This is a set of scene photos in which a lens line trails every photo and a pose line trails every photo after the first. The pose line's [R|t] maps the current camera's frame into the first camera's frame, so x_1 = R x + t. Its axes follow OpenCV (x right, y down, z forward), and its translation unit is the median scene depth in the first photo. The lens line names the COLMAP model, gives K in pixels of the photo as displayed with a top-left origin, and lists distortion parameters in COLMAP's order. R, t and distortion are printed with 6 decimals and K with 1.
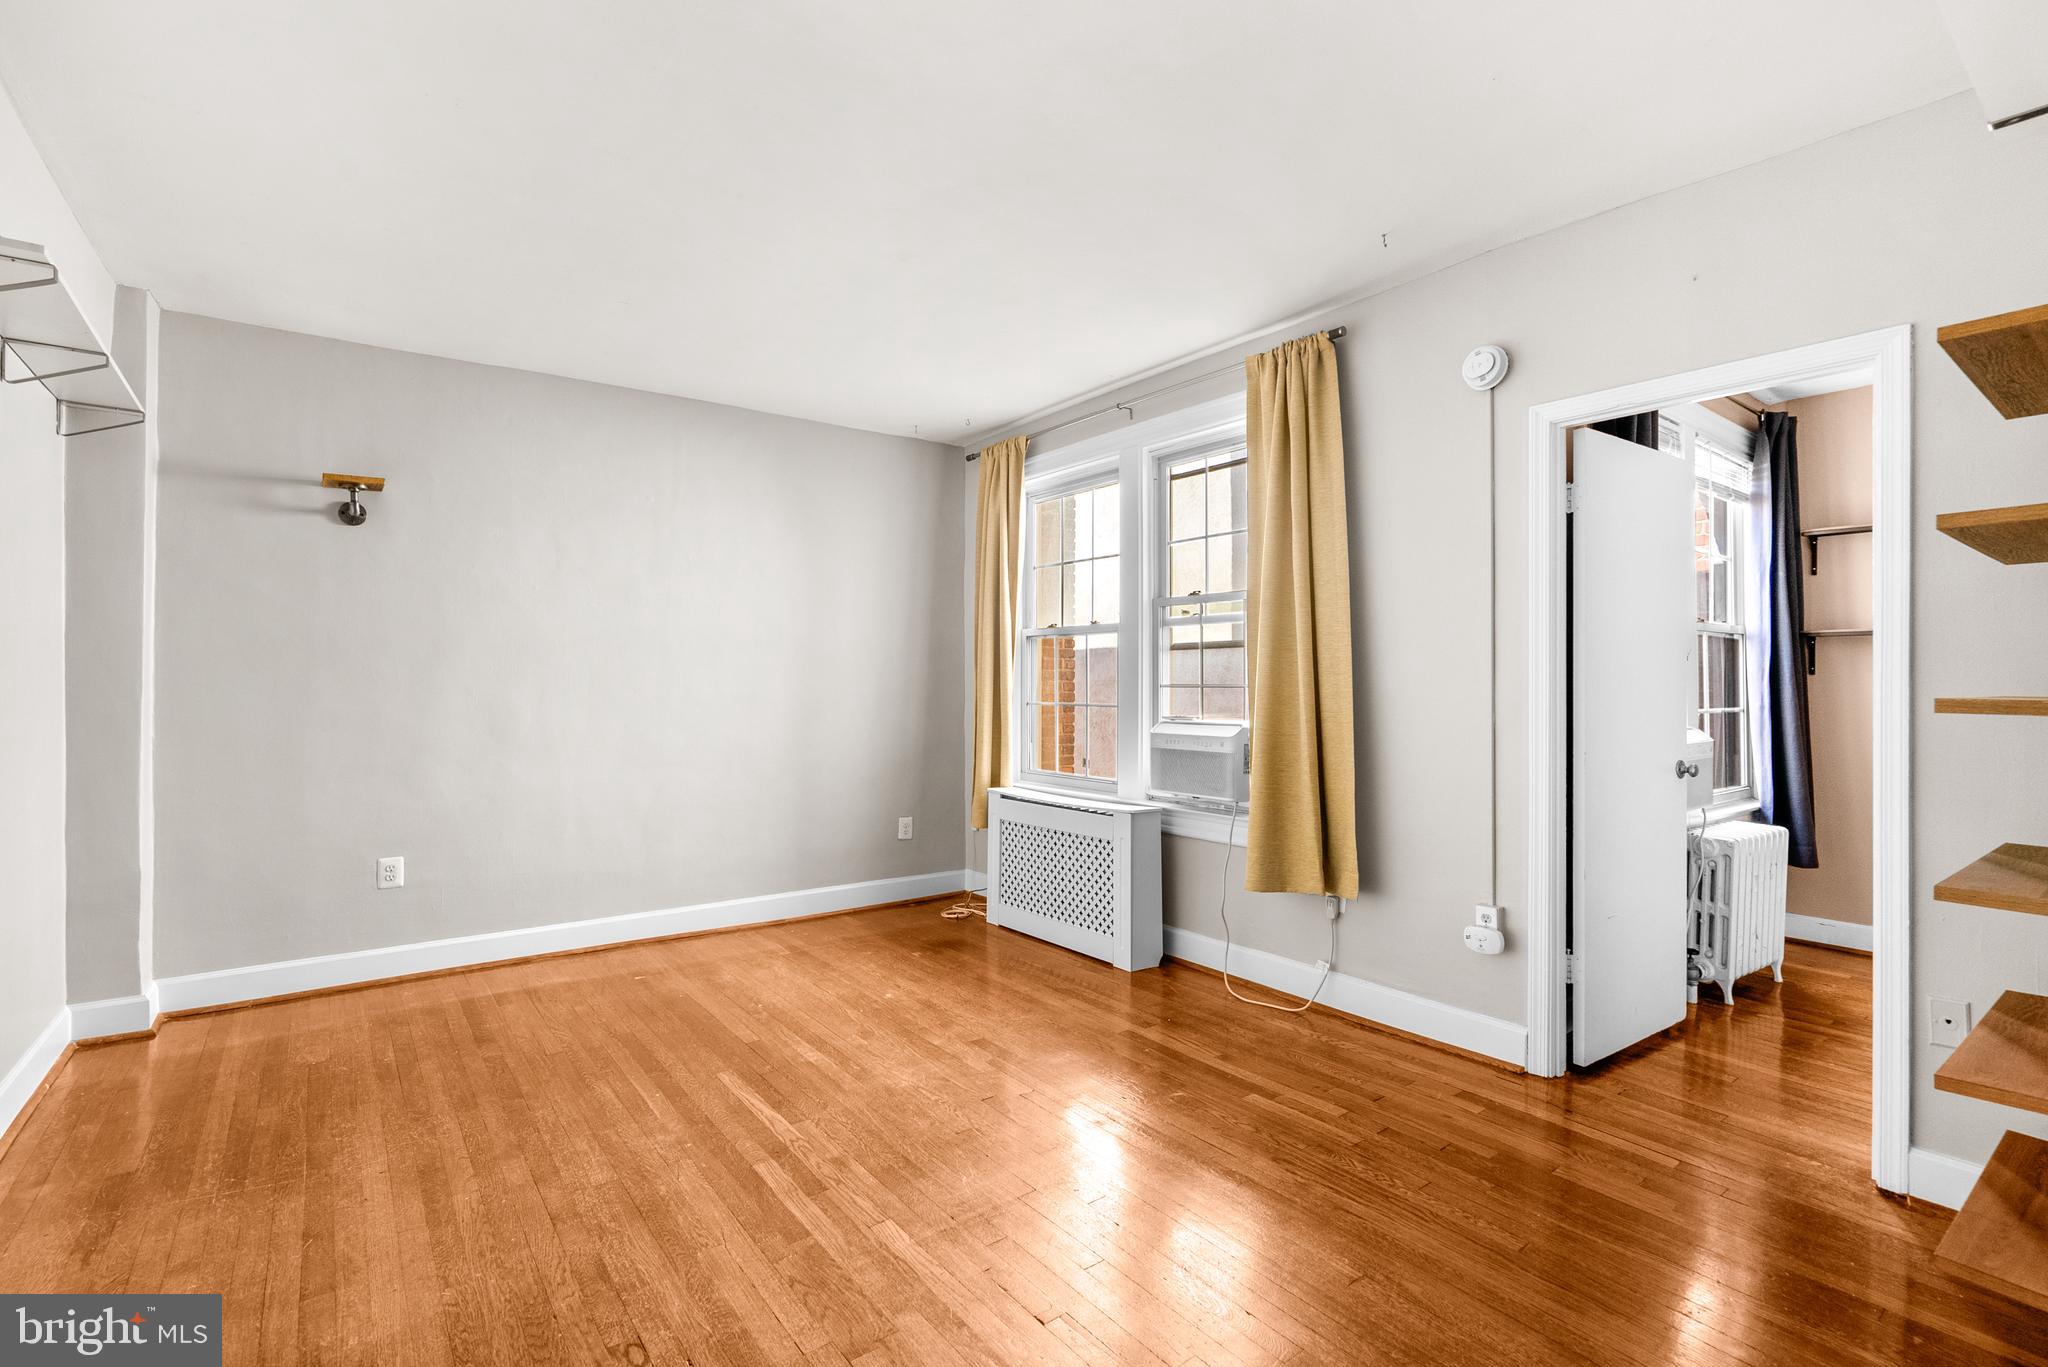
lens RADIAL K [[941.8, 0, 1032.9], [0, 941.8, 672.9], [0, 0, 1]] dist [-0.002501, 0.000090]
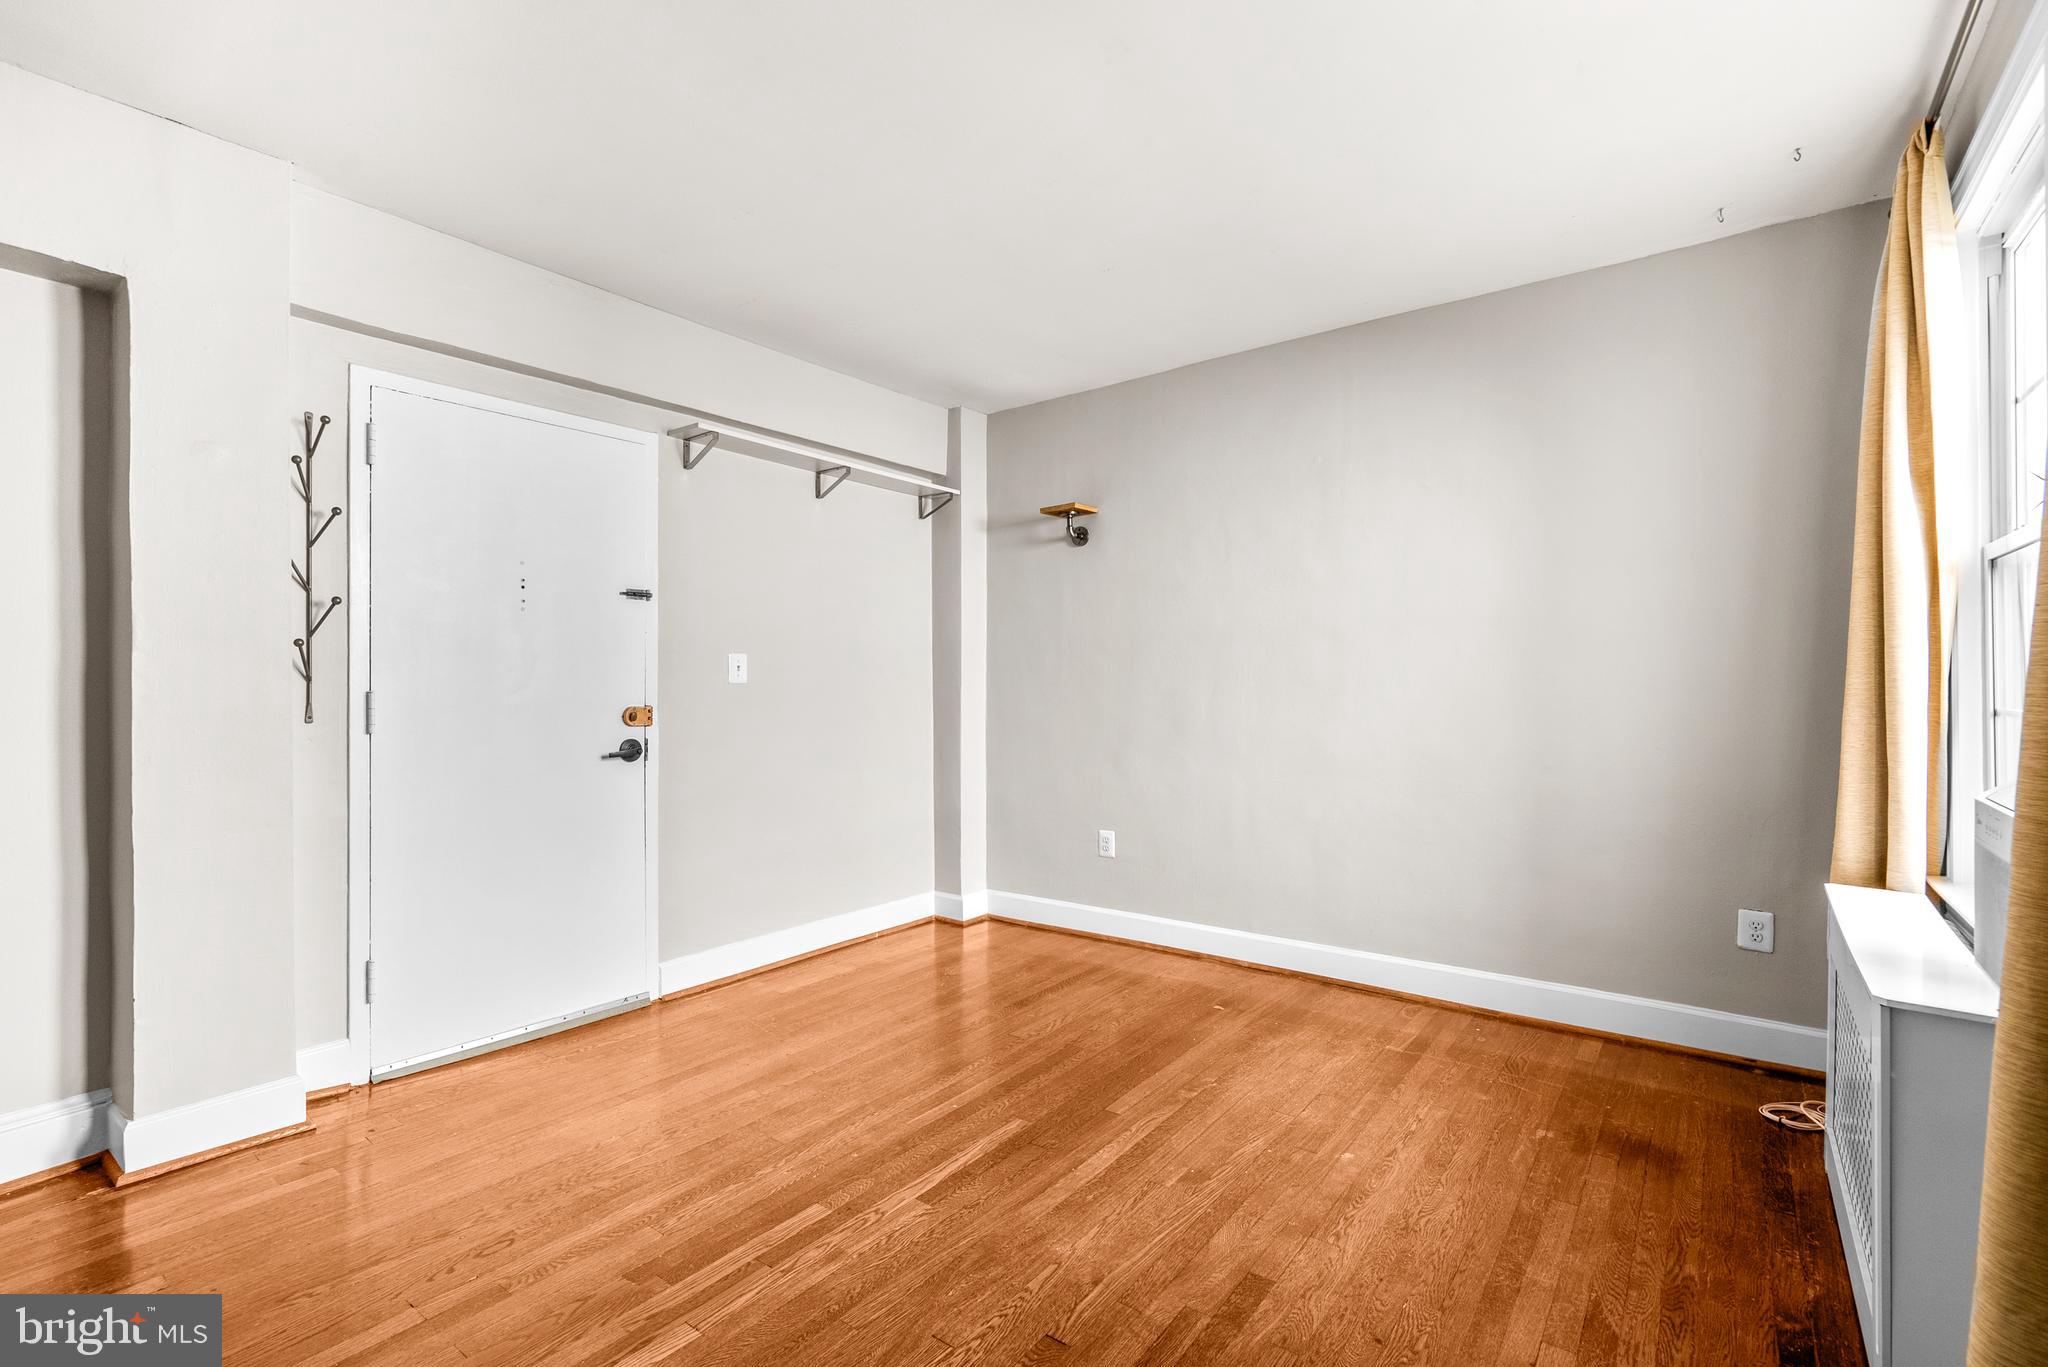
lens RADIAL K [[941.8, 0, 1013.7], [0, 941.8, 682.8], [0, 0, 1]] dist [-0.002501, 0.000090]
pose [[0.256448, -0.004659, -0.966547, 0.407923], [0.019998, 0.999800, 0.000486, 0.013849], [0.966351, -0.019453, 0.256490, 0.614069]]
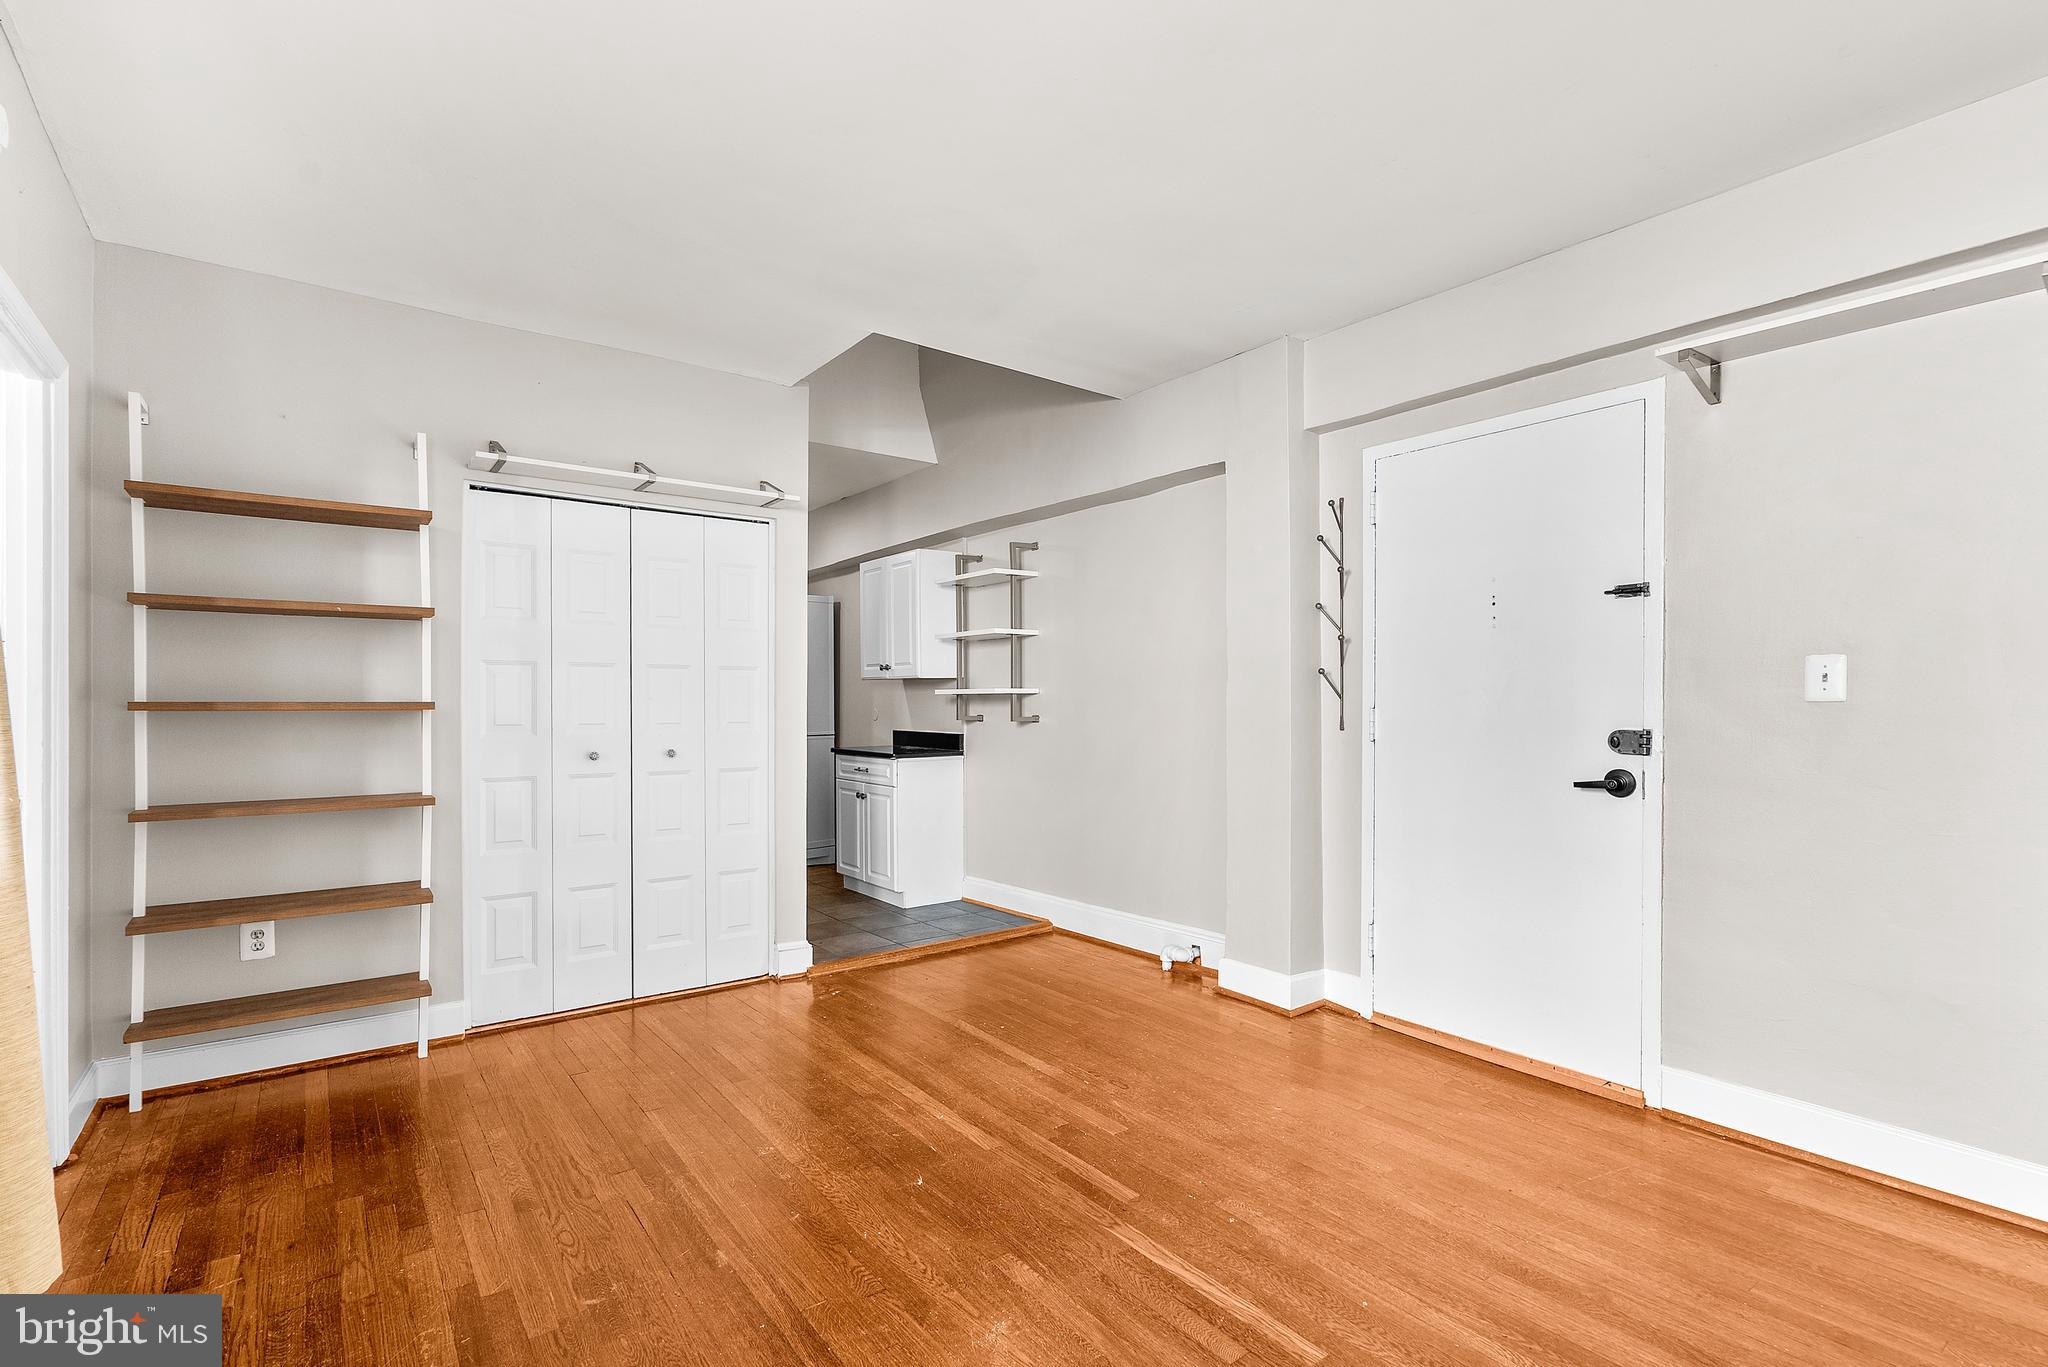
lens RADIAL K [[941.8, 0, 1021.7], [0, 941.8, 702.3], [0, 0, 1]] dist [-0.002501, 0.000090]
pose [[-0.999803, -0.008287, 0.018033, -0.121375], [-0.008609, 0.999803, -0.017895, 0.026205], [-0.017881, -0.018047, -0.999677, 1.258099]]
